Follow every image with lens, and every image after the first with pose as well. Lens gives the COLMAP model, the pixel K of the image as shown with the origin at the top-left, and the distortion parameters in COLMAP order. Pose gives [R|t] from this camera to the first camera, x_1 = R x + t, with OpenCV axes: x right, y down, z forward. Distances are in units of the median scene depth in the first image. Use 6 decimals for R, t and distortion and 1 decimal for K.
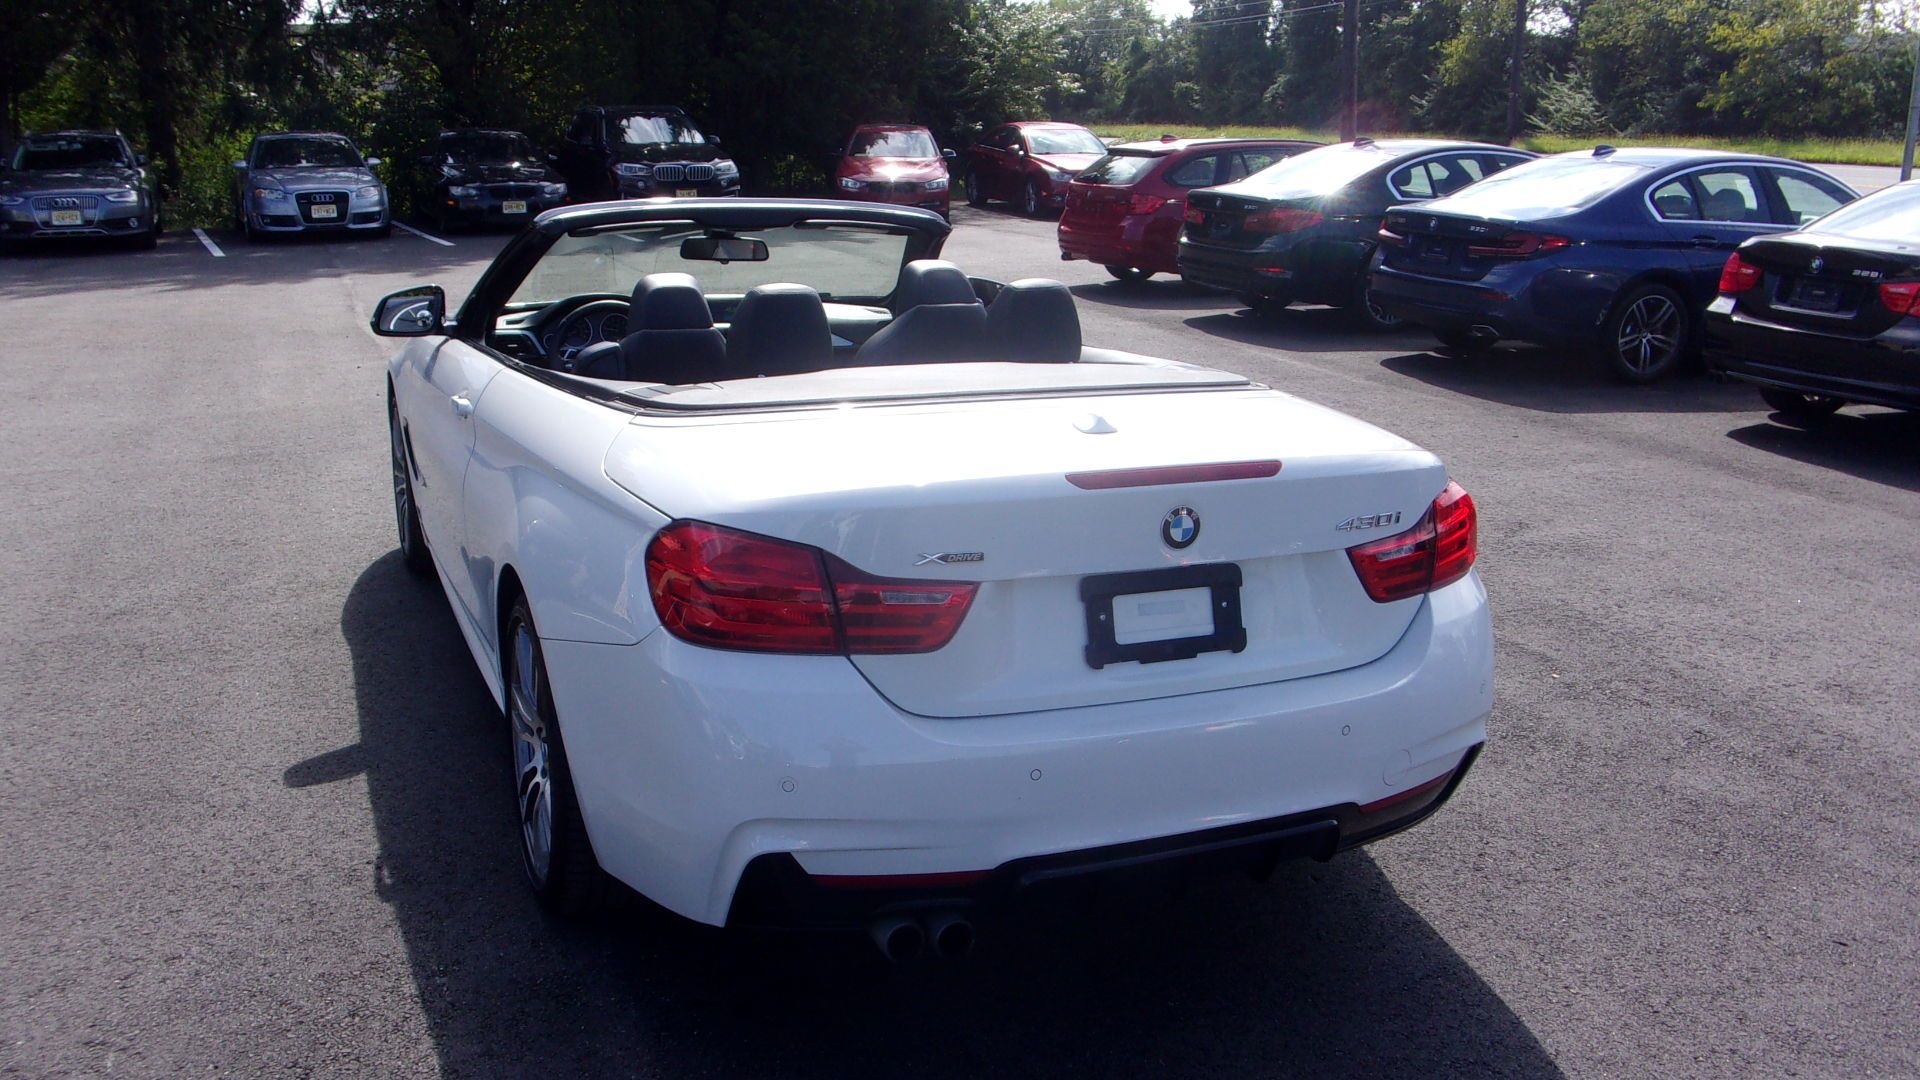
lens RADIAL K [[1687.8, 0, 963.2], [0, 1687.8, 472.2], [0, 0, 1]] dist [0.033213, -0.017413]
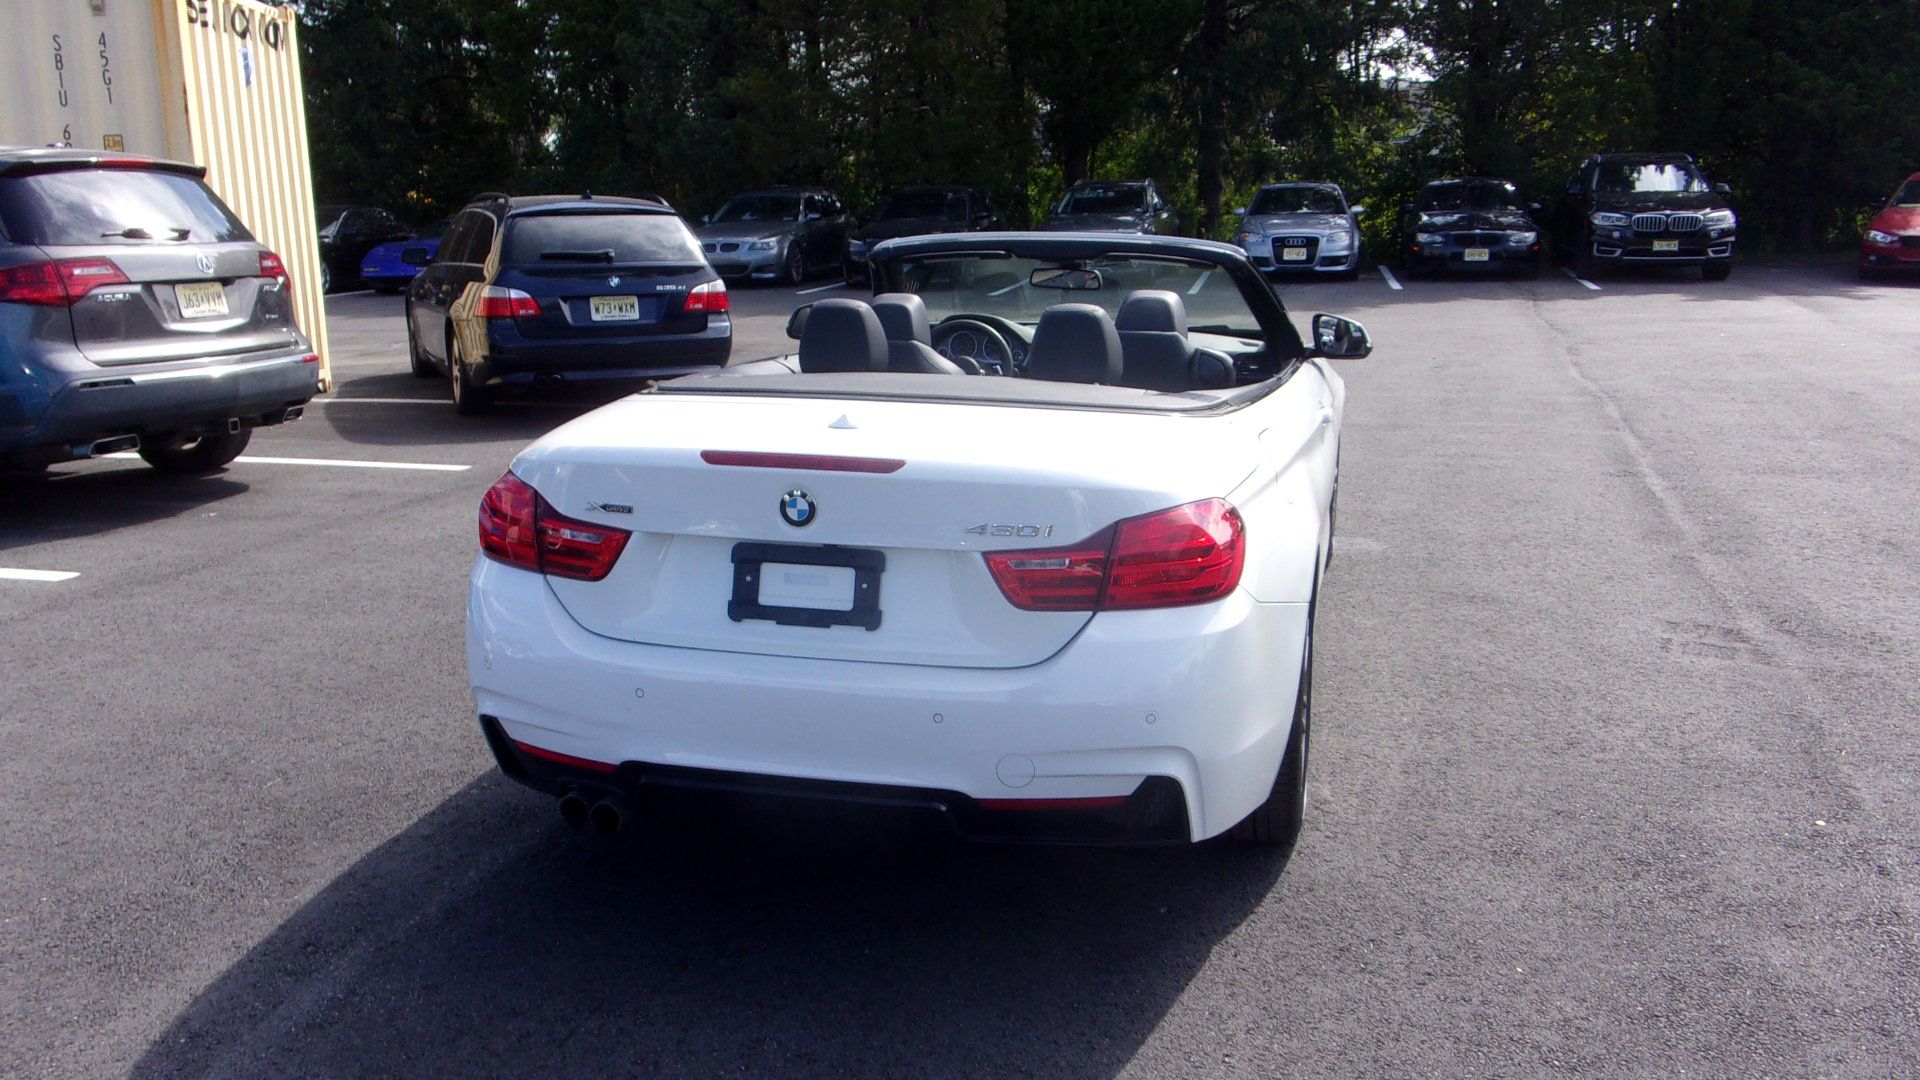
lens RADIAL K [[1655.7, 0, 956.2], [0, 1655.7, 513.5], [0, 0, 1]] dist [0.022209, 0.001613]
pose [[0.802216, 0.118362, -0.585183, 0.086895], [-0.119514, 0.992149, 0.036837, -0.001731], [0.584949, 0.040387, 0.810064, 0.016686]]
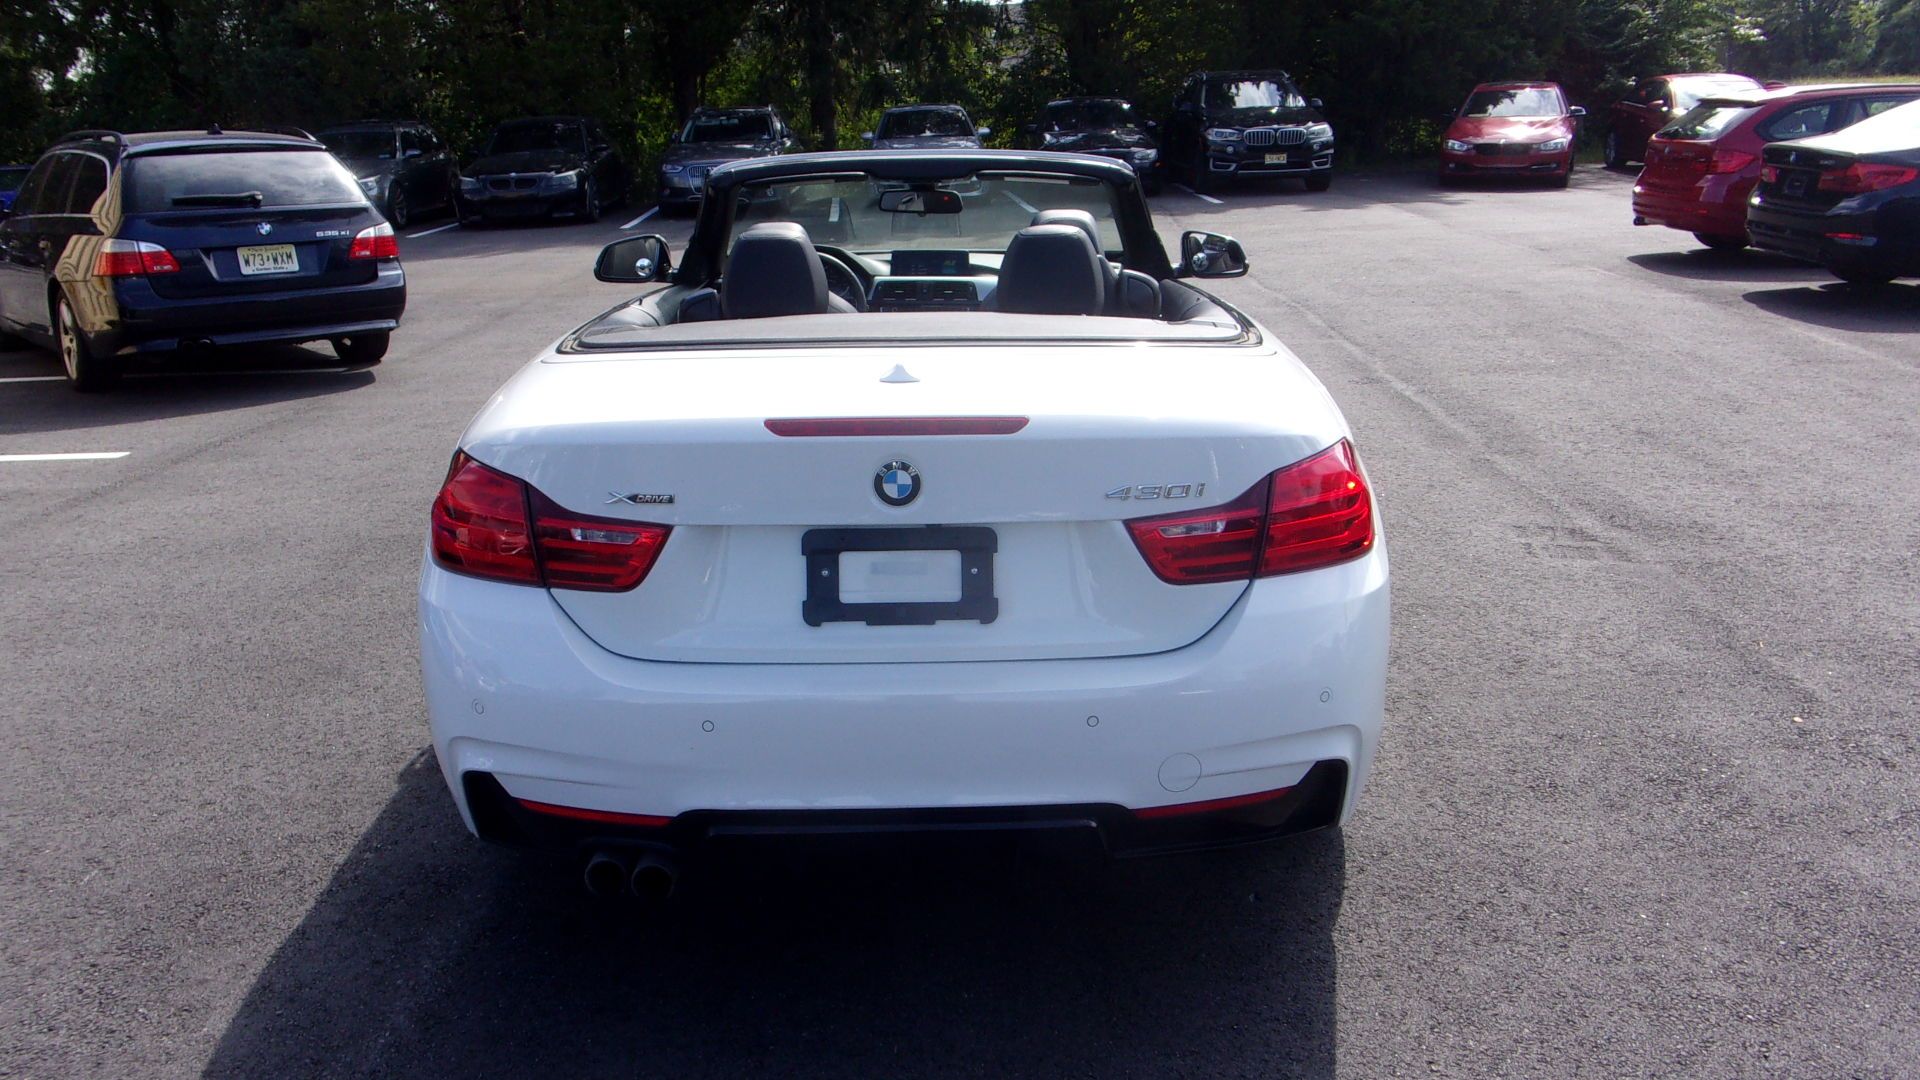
lens RADIAL K [[1678.1, 0, 951.6], [0, 1678.1, 502.9], [0, 0, 1]] dist [0.024388, -0.004231]
pose [[0.922920, 0.070106, -0.378554, 0.050946], [-0.056149, 0.997278, 0.047799, -0.000207], [0.380874, -0.022860, 0.924344, 0.016271]]
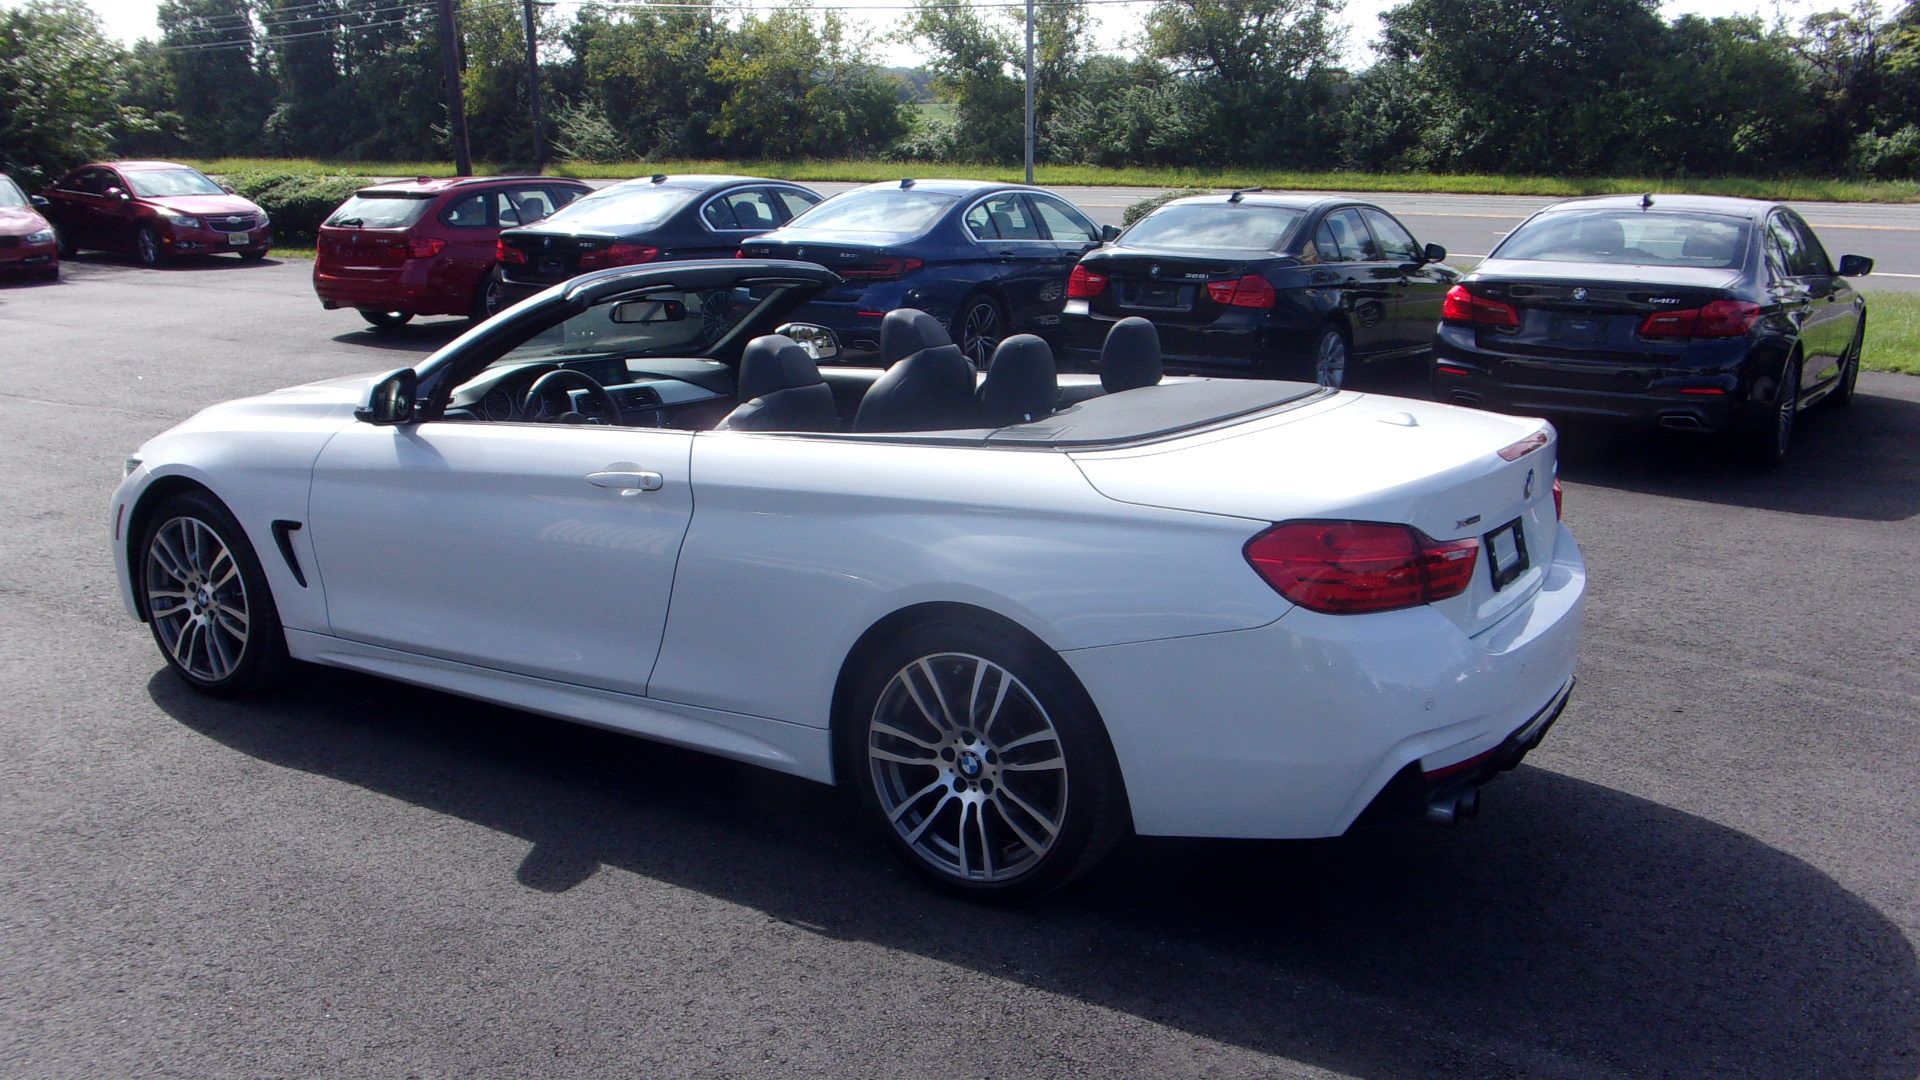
lens RADIAL K [[1693.2, 0, 963.2], [0, 1693.2, 458.8], [0, 0, 1]] dist [0.029976, -0.006847]
pose [[0.839553, -0.118450, 0.530208, -0.102689], [0.130720, 0.991314, 0.014474, -0.006742], [-0.527317, 0.057158, 0.847744, 0.004884]]
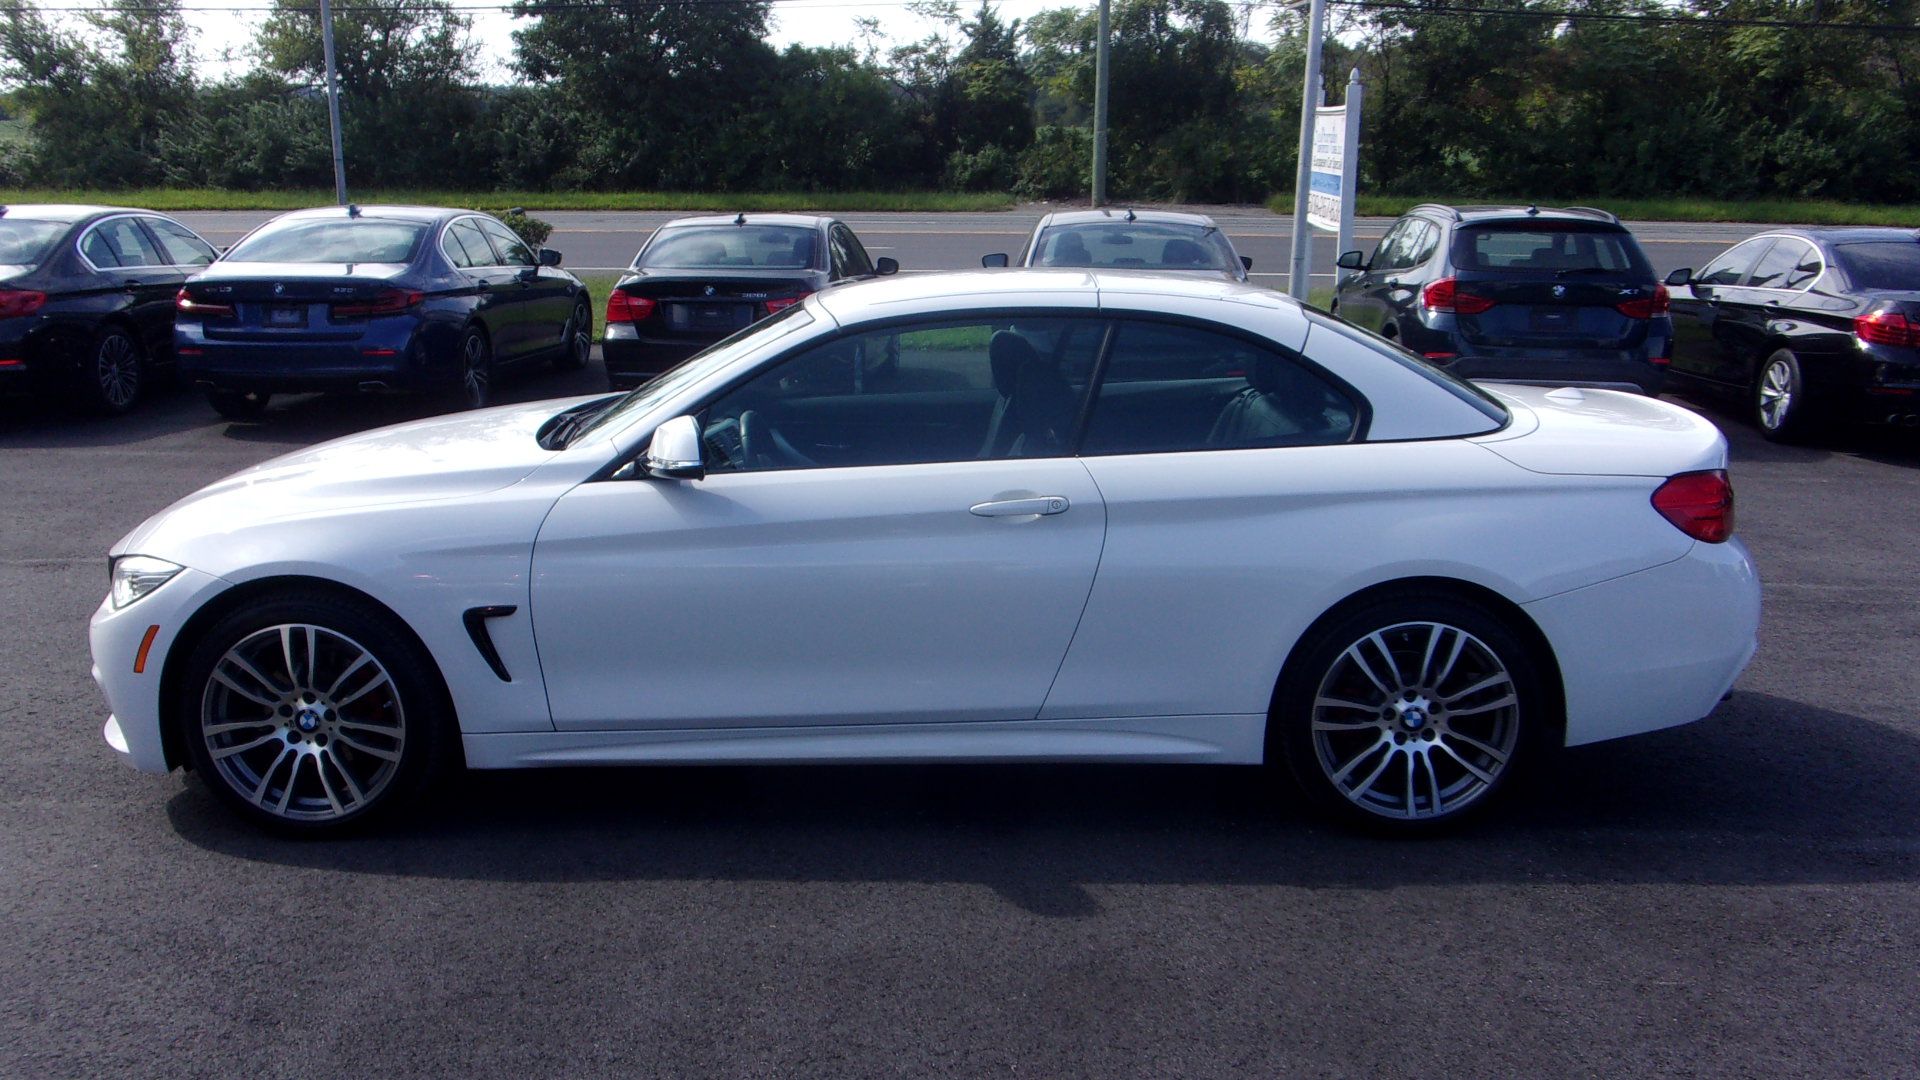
lens RADIAL K [[1692.5, 0, 978.4], [0, 1692.5, 464.2], [0, 0, 1]] dist [0.003224, 0.002551]
pose [[0.449558, -0.181208, 0.874678, -0.187751], [0.203823, 0.974184, 0.097064, -0.027485], [-0.869686, 0.134643, 0.474886, 0.086519]]
